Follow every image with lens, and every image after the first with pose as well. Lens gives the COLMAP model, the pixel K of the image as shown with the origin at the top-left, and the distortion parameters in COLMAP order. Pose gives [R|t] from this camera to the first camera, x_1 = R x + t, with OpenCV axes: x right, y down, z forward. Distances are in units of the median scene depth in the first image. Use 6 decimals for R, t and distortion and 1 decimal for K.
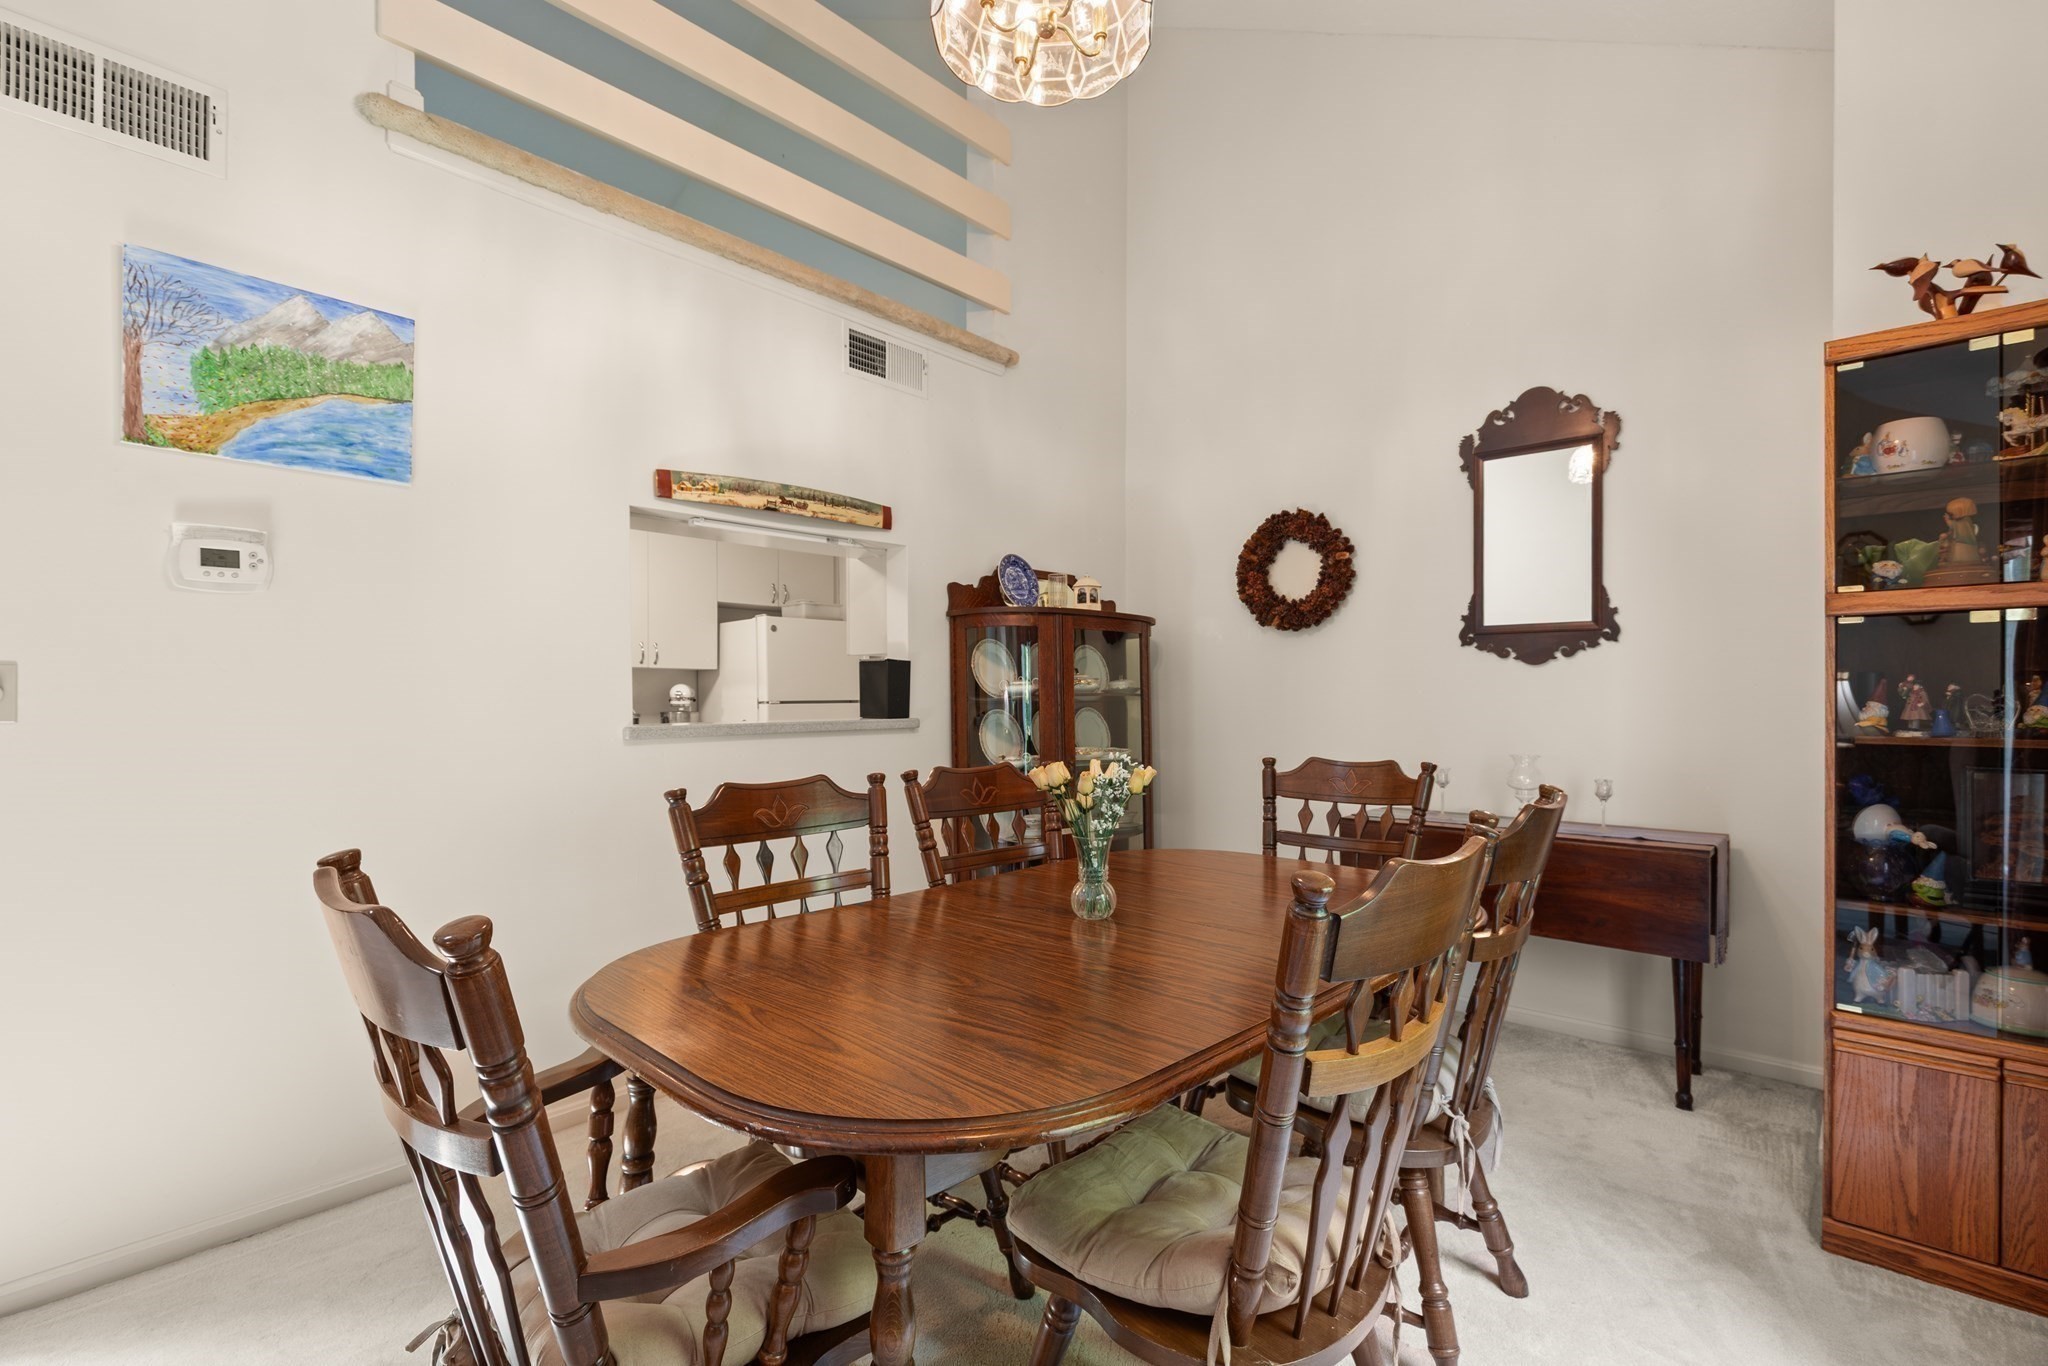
lens RADIAL K [[940.2, 0, 1021.7], [0, 940.2, 685.2], [0, 0, 1]] dist [0.000483, -0.001063]
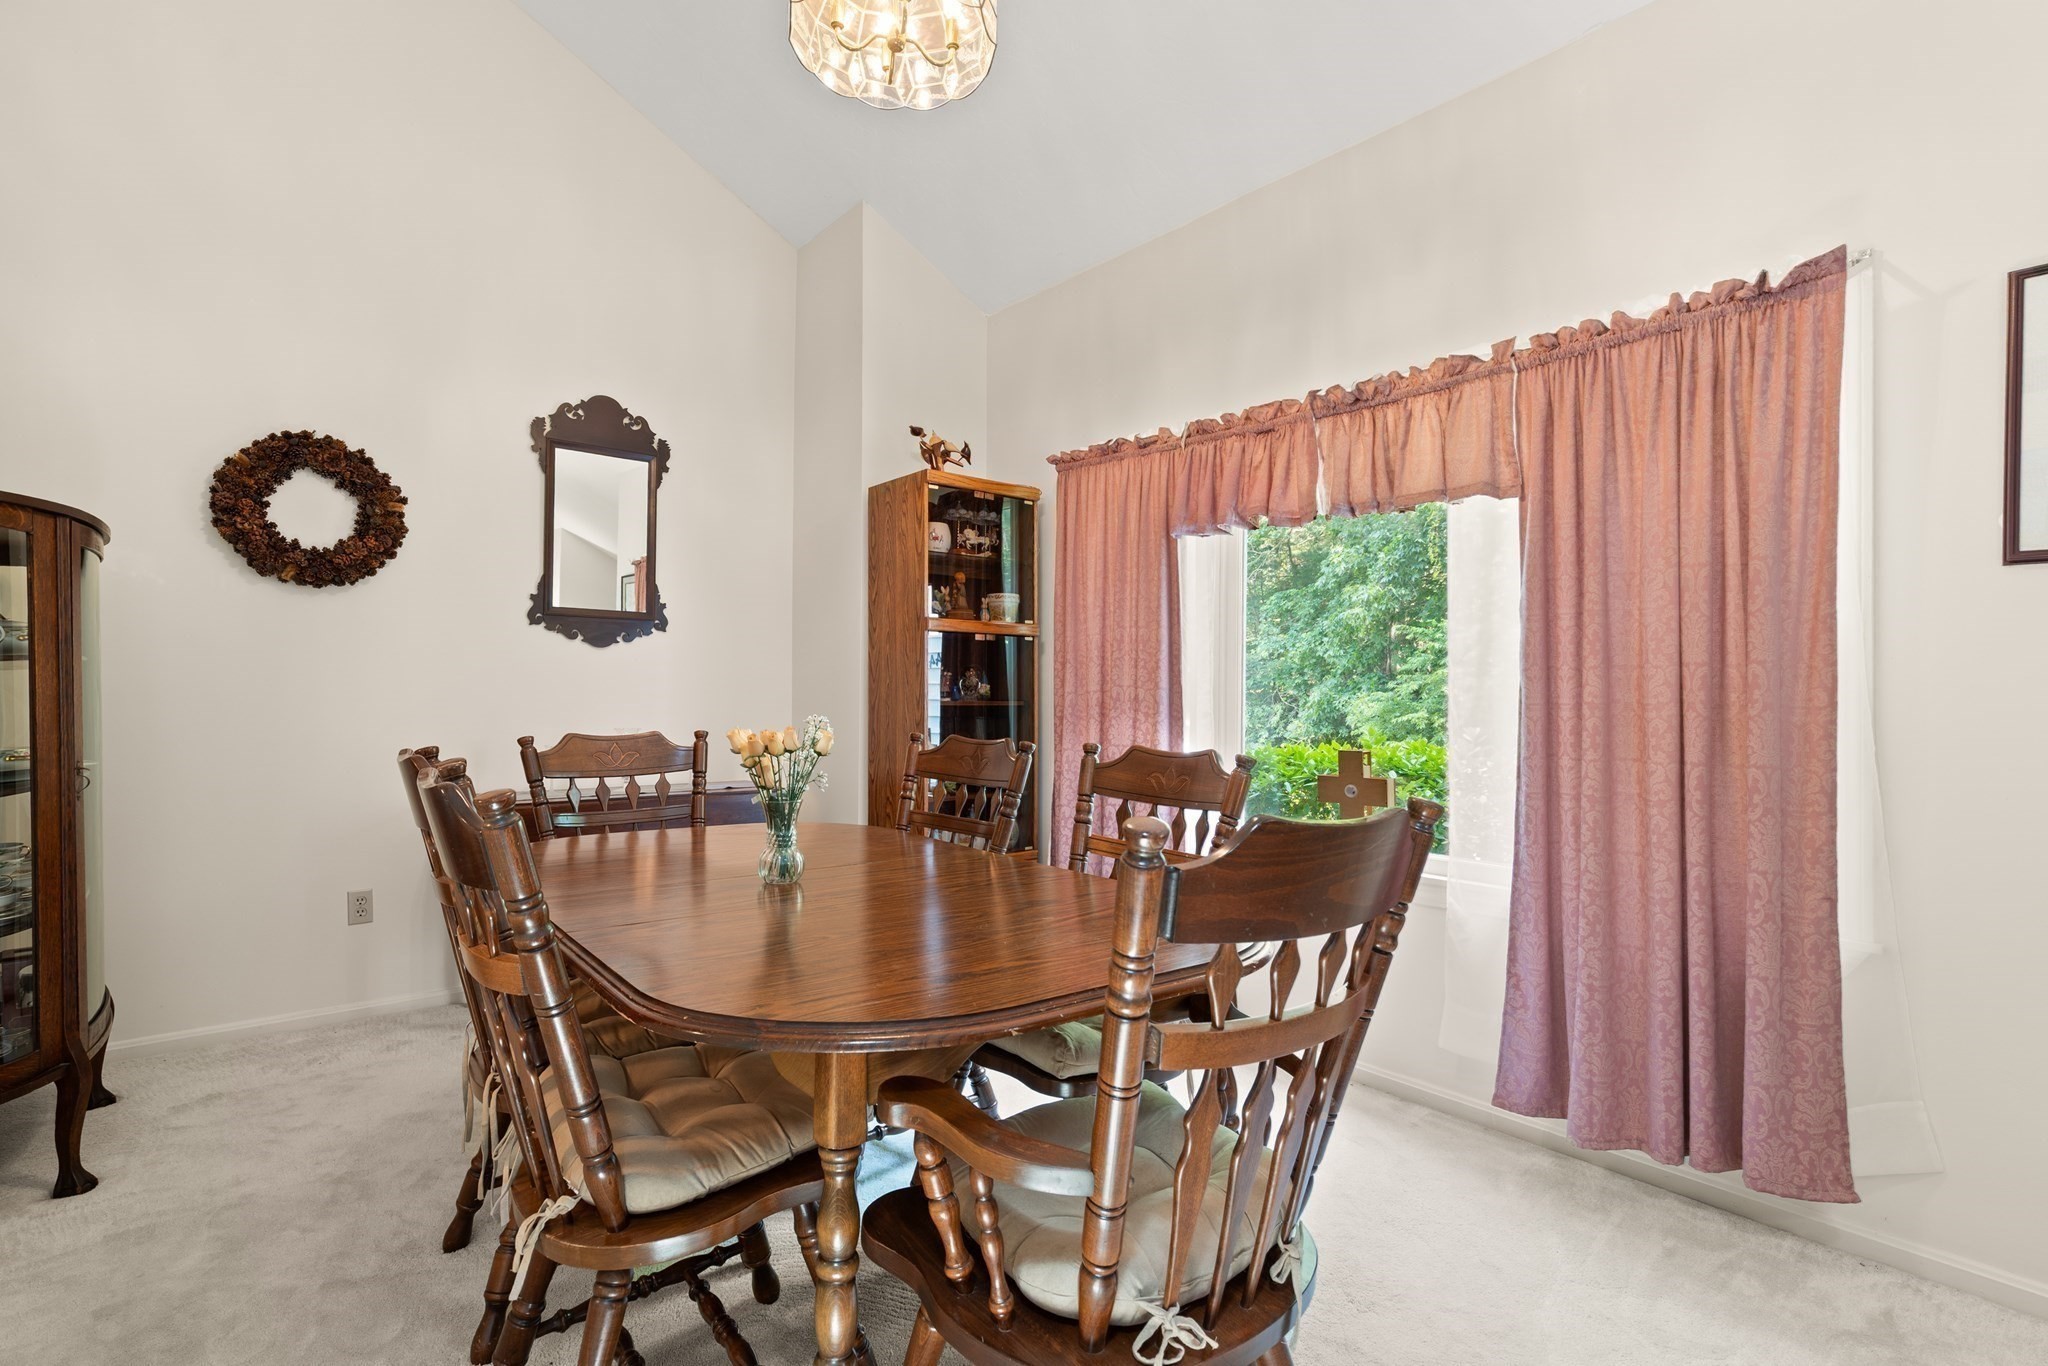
lens RADIAL K [[984.8, 0, 1013.2], [0, 984.8, 676.5], [0, 0, 1]] dist [0.005238, 0.000053]
pose [[0.143990, 0.018544, 0.989405, -0.509045], [-0.022038, 0.999637, -0.015528, 0.019627], [-0.989334, -0.019569, 0.144346, 0.342441]]
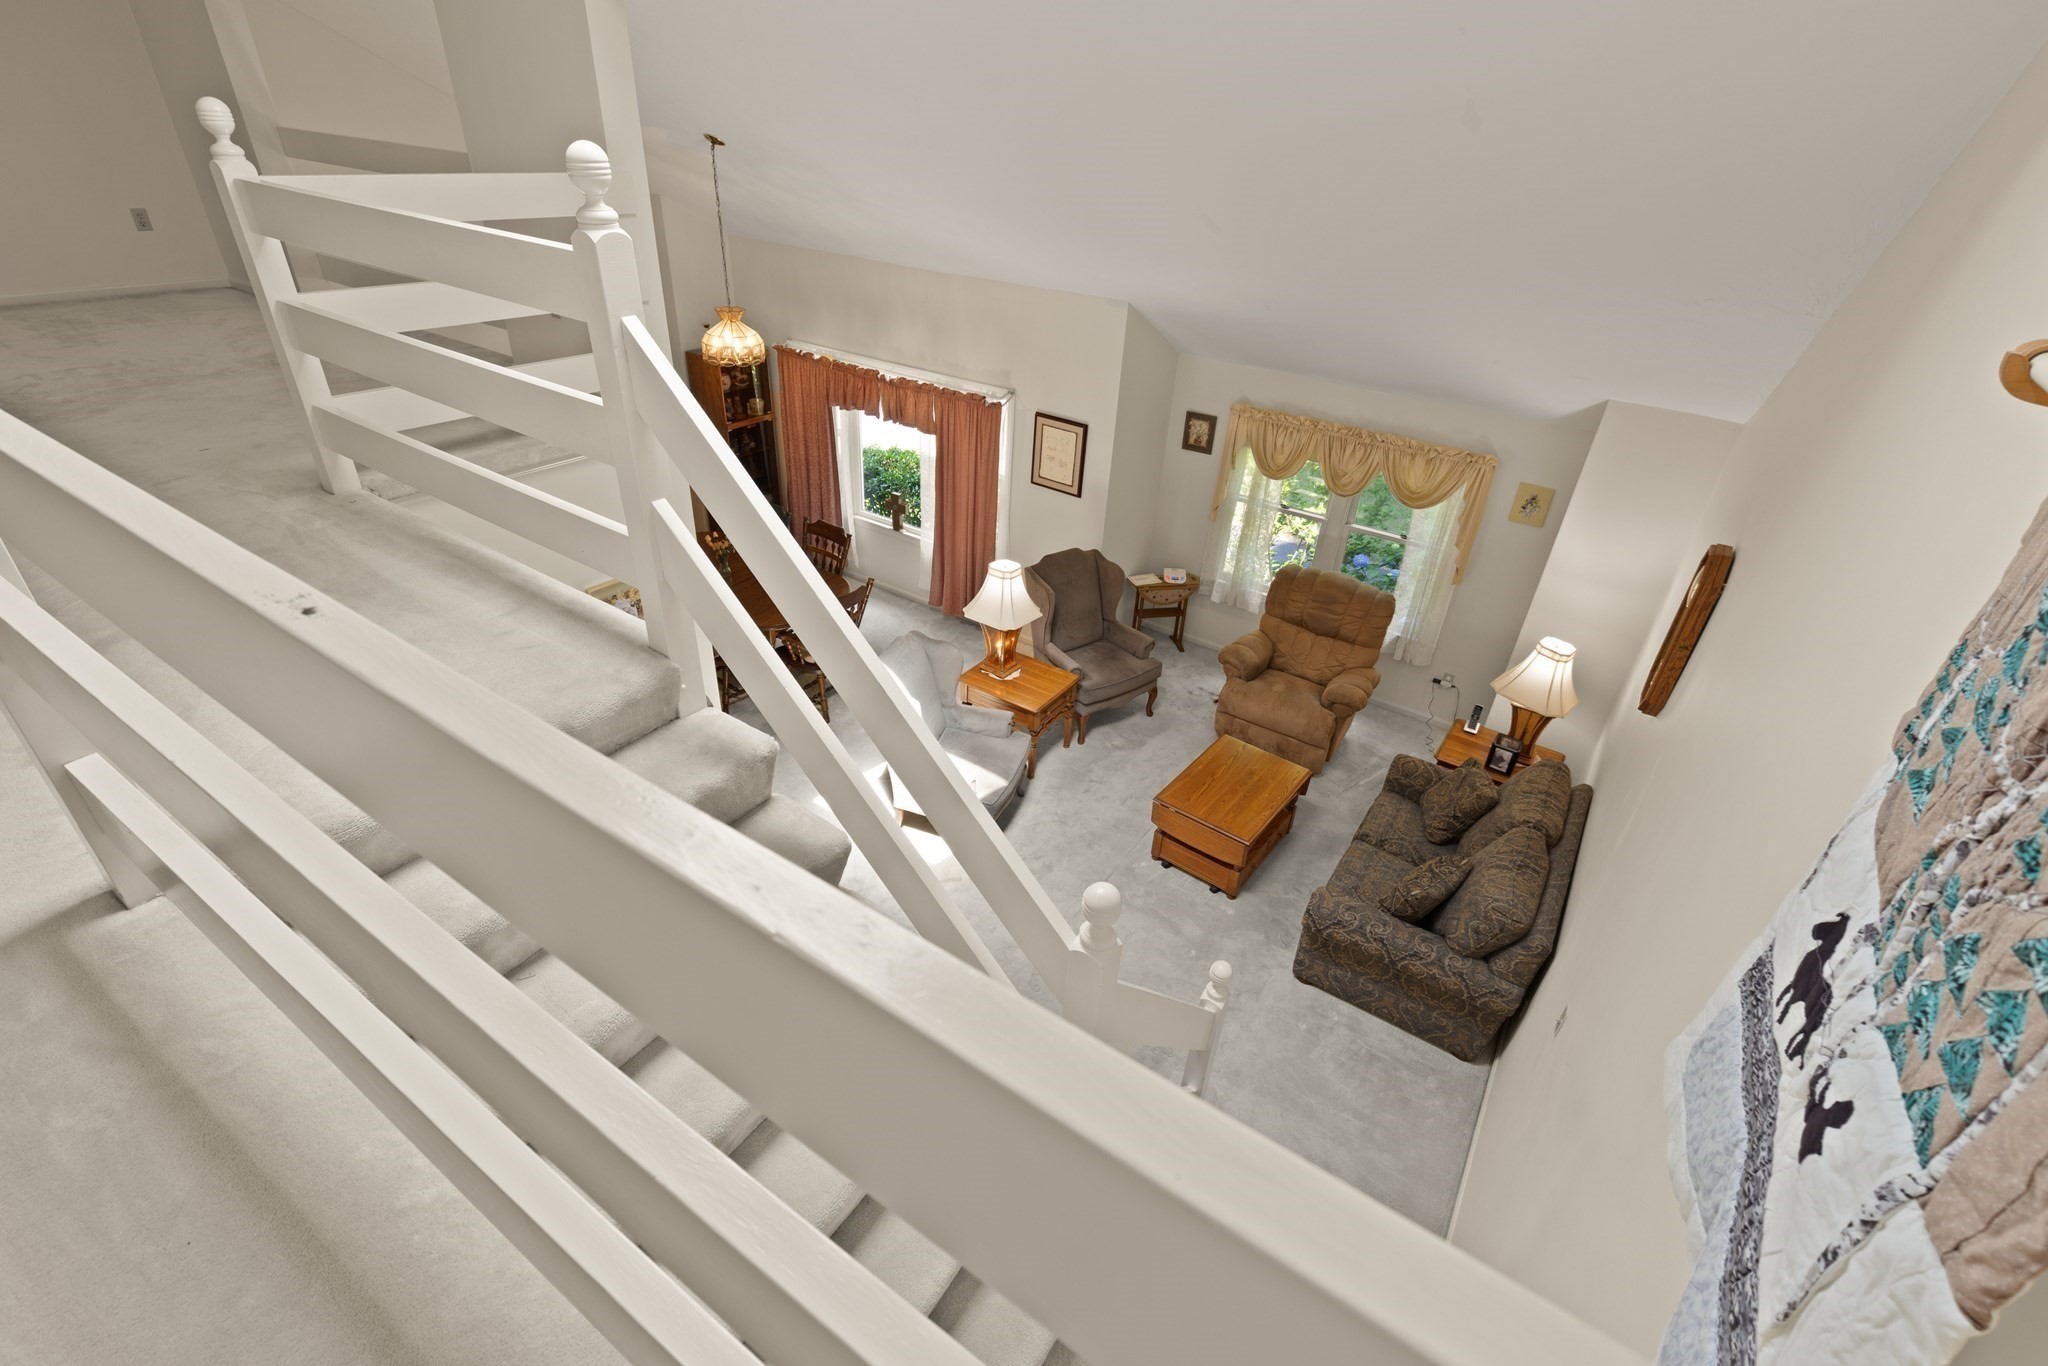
lens RADIAL K [[934.5, 0, 1031.2], [0, 934.5, 682.3], [0, 0, 1]] dist [0.006139, -0.000564]
pose [[-0.158345, -0.524947, 0.836276, -1.881247], [-0.065178, 0.850671, 0.521642, -0.774236], [-0.985230, 0.028092, -0.168915, 0.250218]]
